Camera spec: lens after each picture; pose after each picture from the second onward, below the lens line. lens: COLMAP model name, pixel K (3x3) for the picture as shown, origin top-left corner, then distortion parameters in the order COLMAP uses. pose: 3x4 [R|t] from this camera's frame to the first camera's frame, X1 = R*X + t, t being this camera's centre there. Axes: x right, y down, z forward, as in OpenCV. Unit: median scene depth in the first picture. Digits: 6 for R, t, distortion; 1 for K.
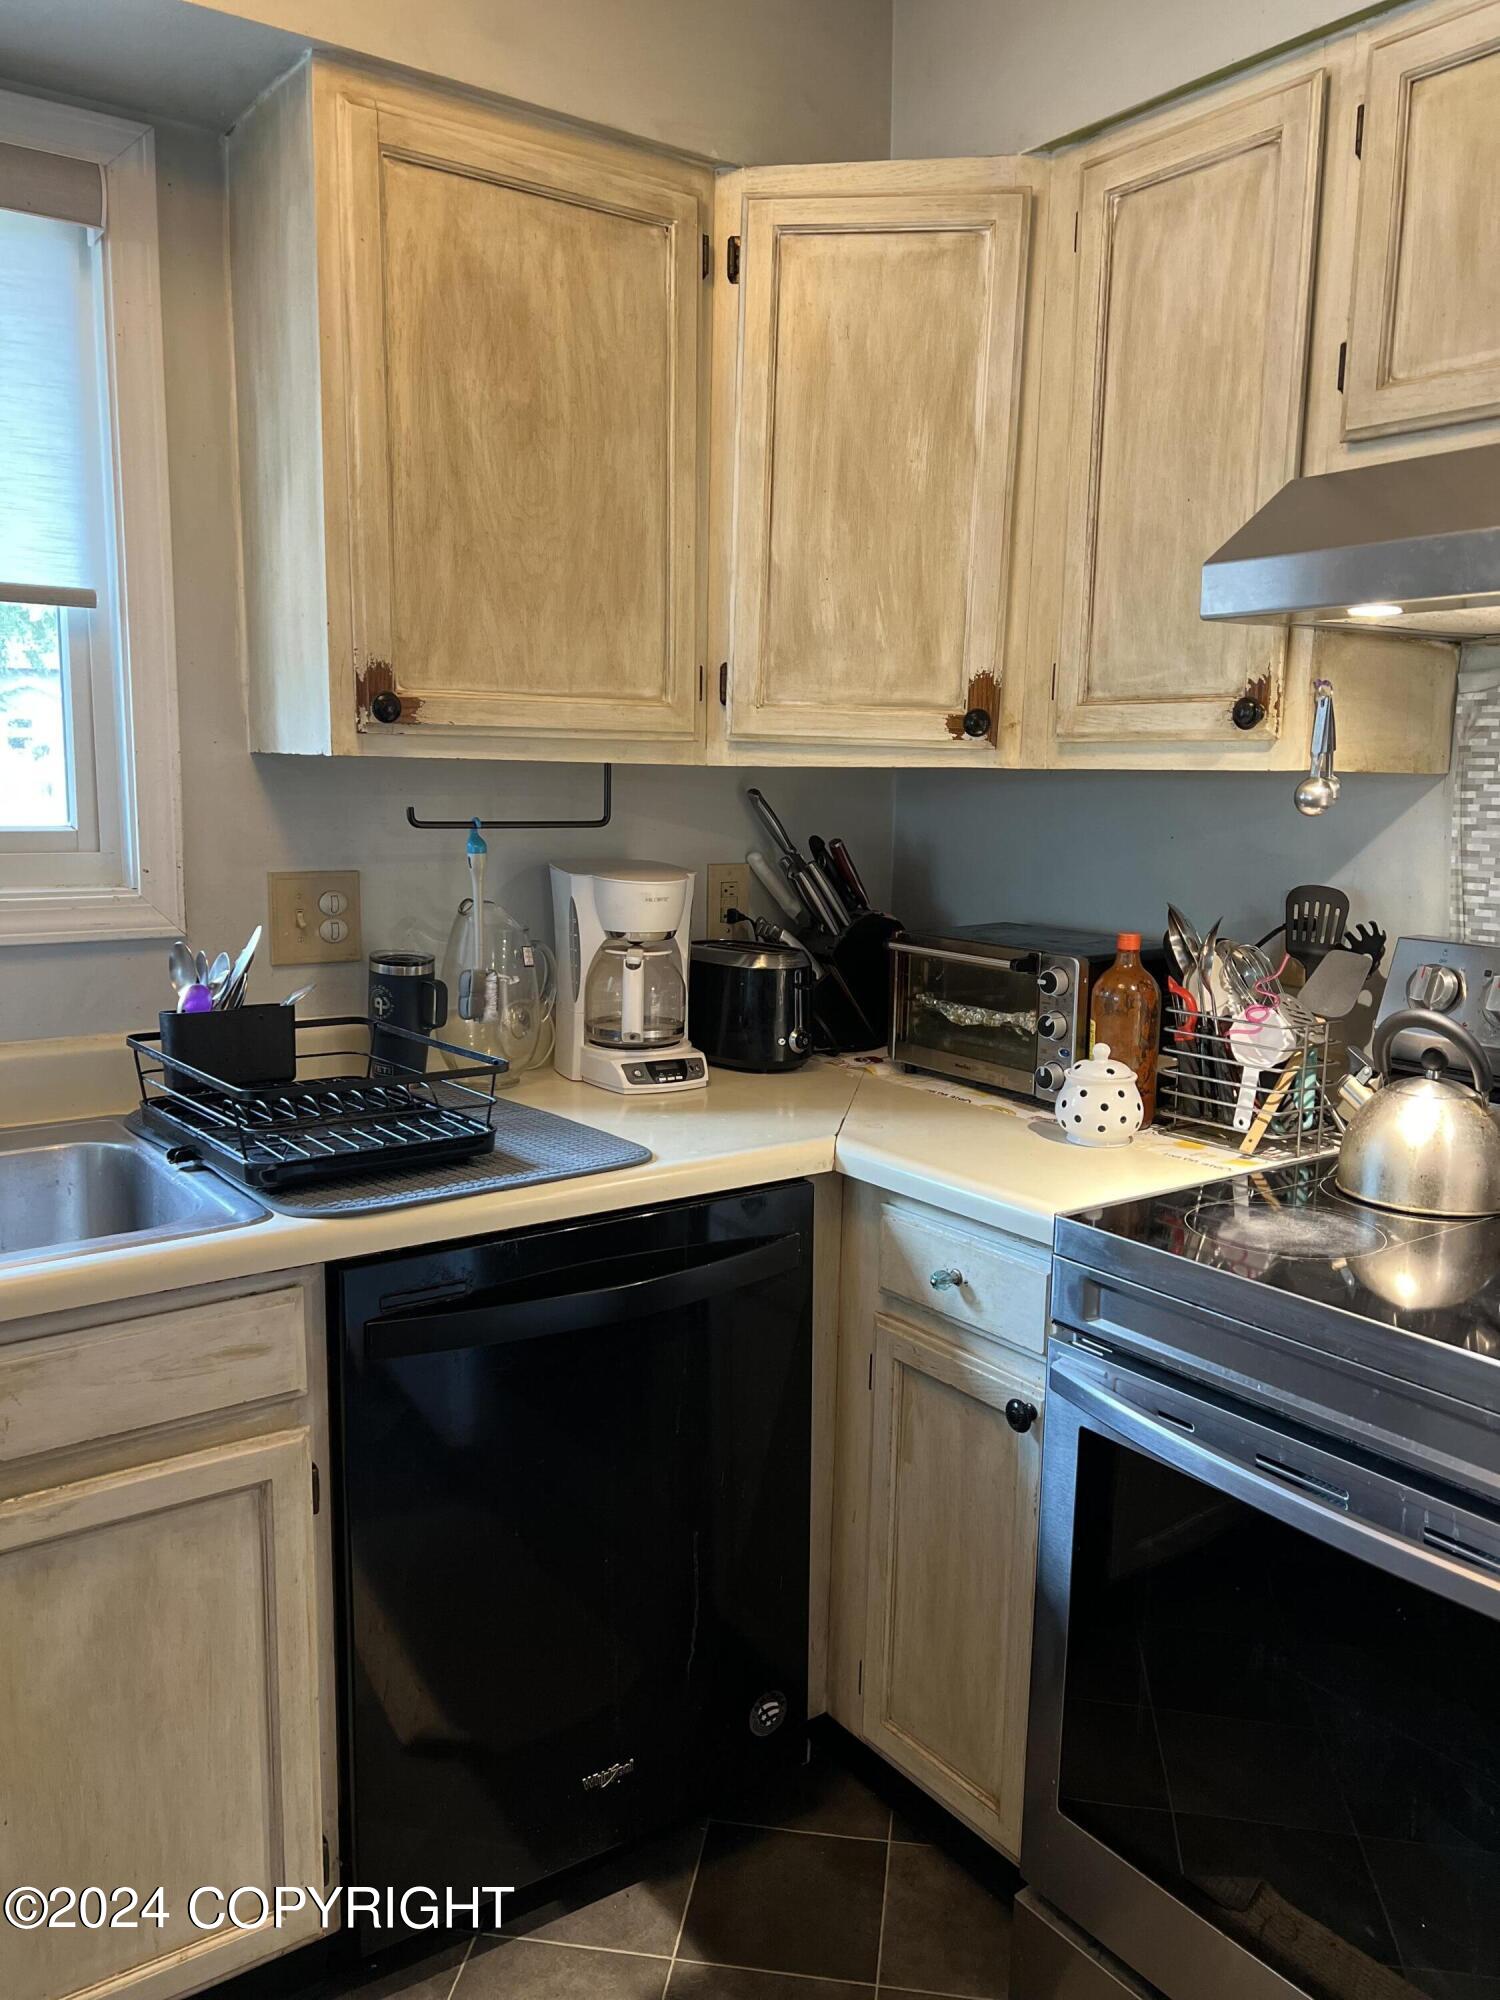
lens RADIAL K [[1503.1, 0, 745.6], [0, 1503.1, 1013.6], [0, 0, 1]] dist [0.049668, -0.059012]
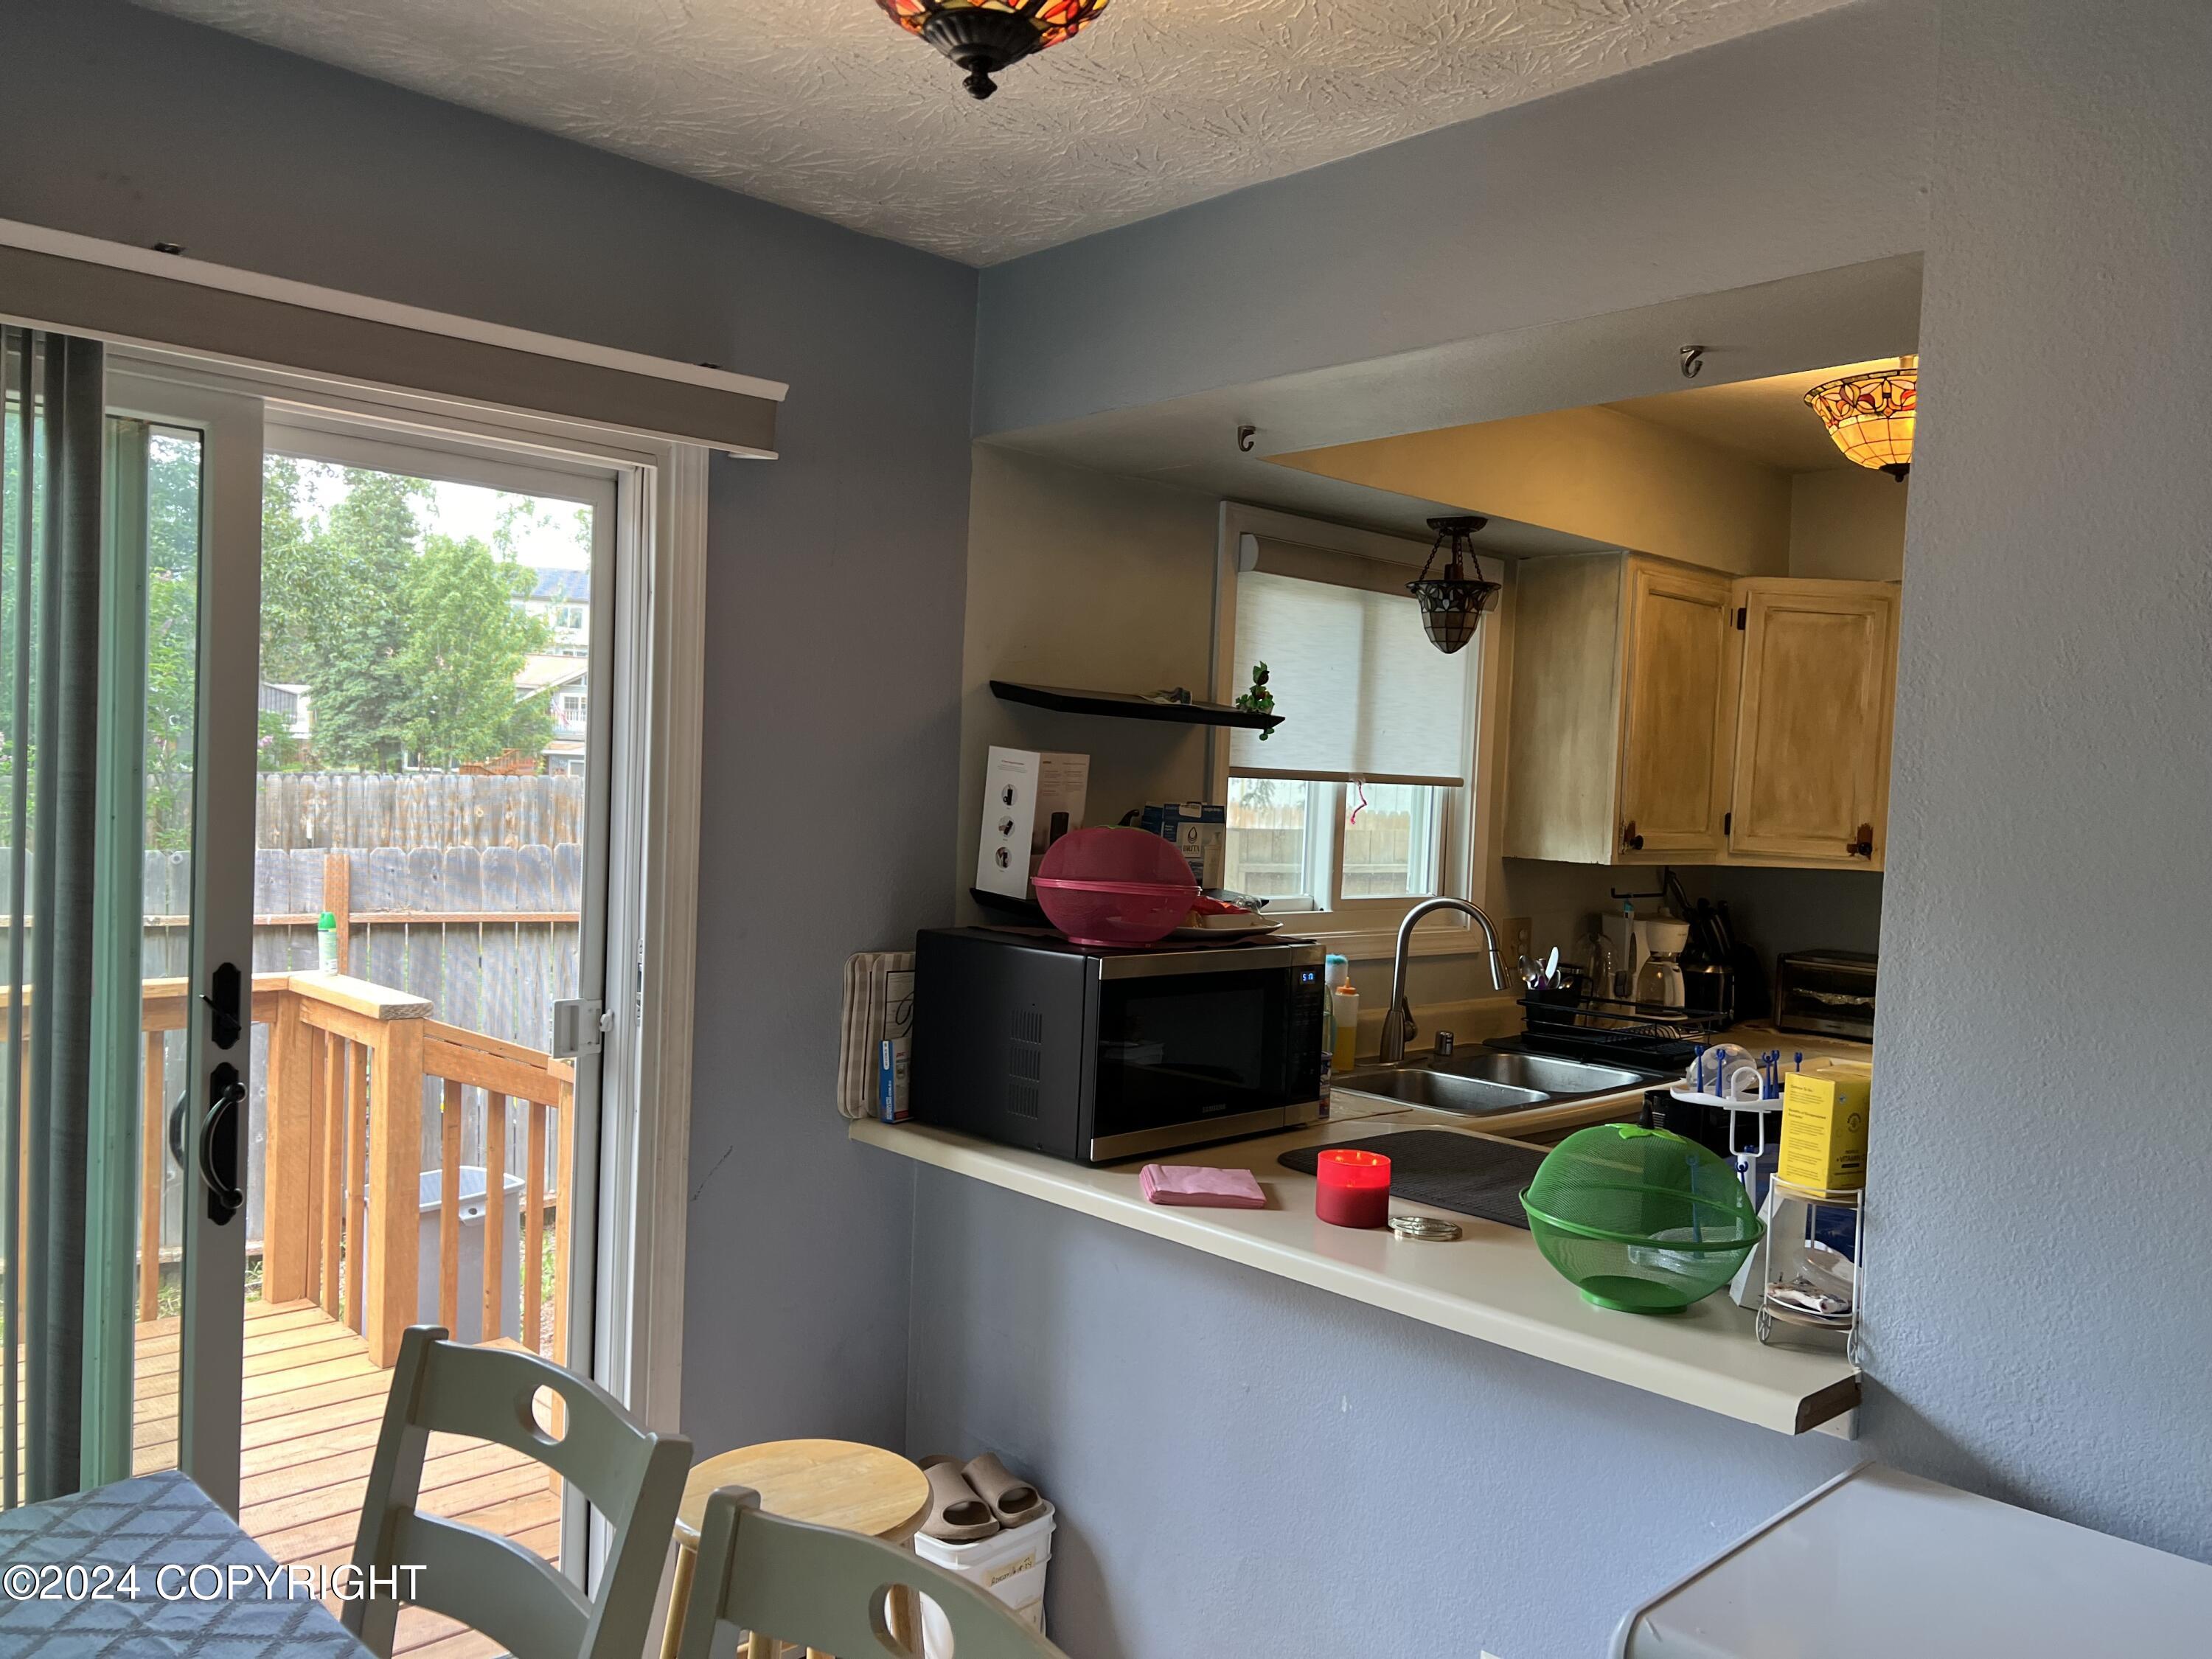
lens RADIAL K [[1662.5, 0, 1109.0], [0, 1662.5, 834.6], [0, 0, 1]] dist [0.049668, -0.059012]
pose [[0.988430, 0.018126, 0.150590, -1.175354], [0.000142, 0.992723, -0.120424, 0.054608], [-0.151677, 0.119052, 0.981234, -1.026367]]
